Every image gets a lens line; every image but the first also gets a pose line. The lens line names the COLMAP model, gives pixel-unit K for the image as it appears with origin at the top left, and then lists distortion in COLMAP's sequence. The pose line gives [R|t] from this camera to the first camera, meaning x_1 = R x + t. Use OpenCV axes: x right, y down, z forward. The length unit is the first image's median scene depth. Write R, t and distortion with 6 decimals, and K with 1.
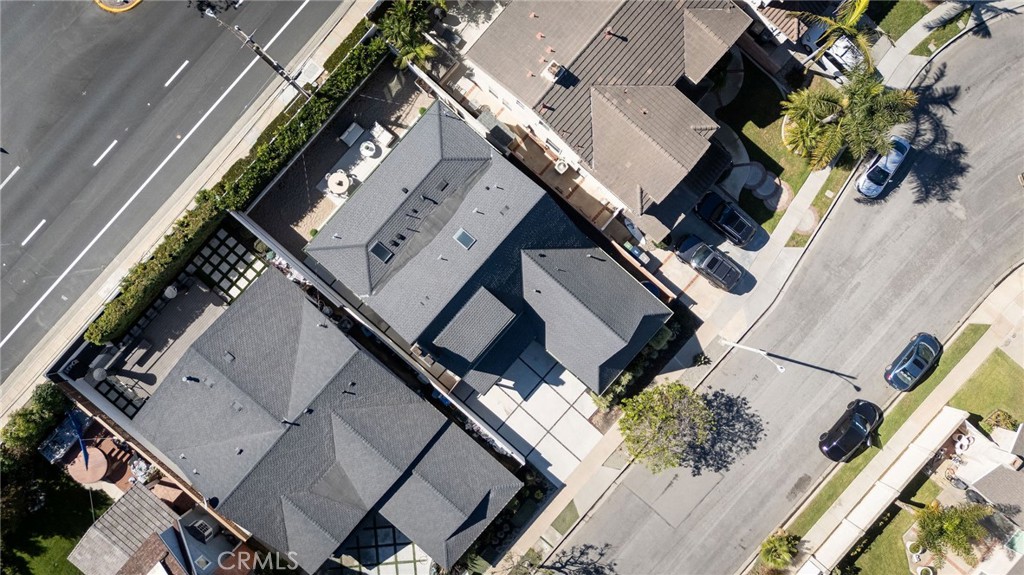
lens RADIAL K [[747.5, 0, 512.0], [0, 747.5, 287.5], [0, 0, 1]] dist [0.075002, -0.063676]
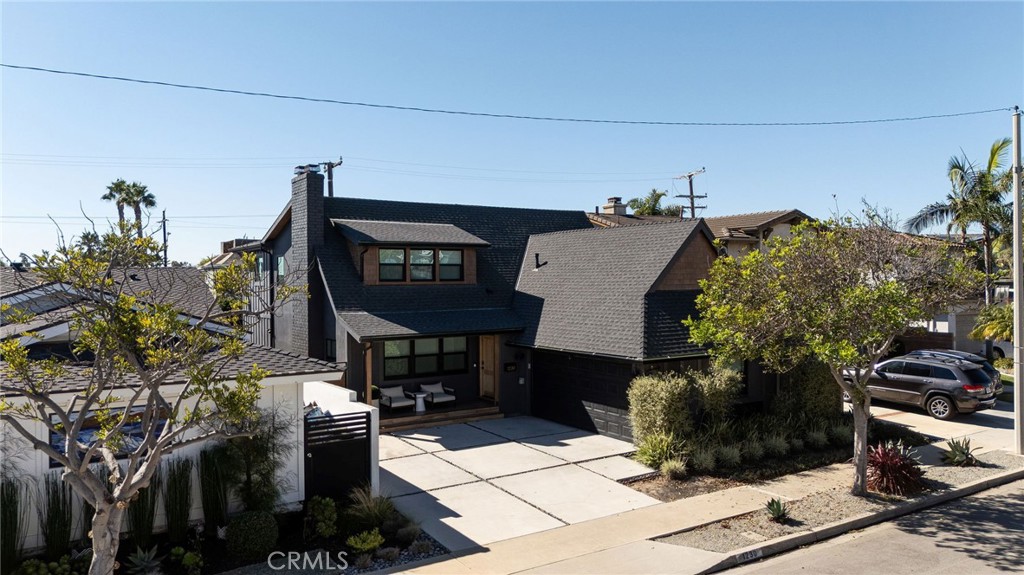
lens RADIAL K [[747.5, 0, 512.0], [0, 747.5, 287.5], [0, 0, 1]] dist [0.075002, -0.063676]
pose [[0.962603, -0.011777, -0.270660, 0.145069], [-0.270554, 0.009820, -0.962655, 0.492111], [0.013995, 0.999882, 0.006266, 0.914150]]
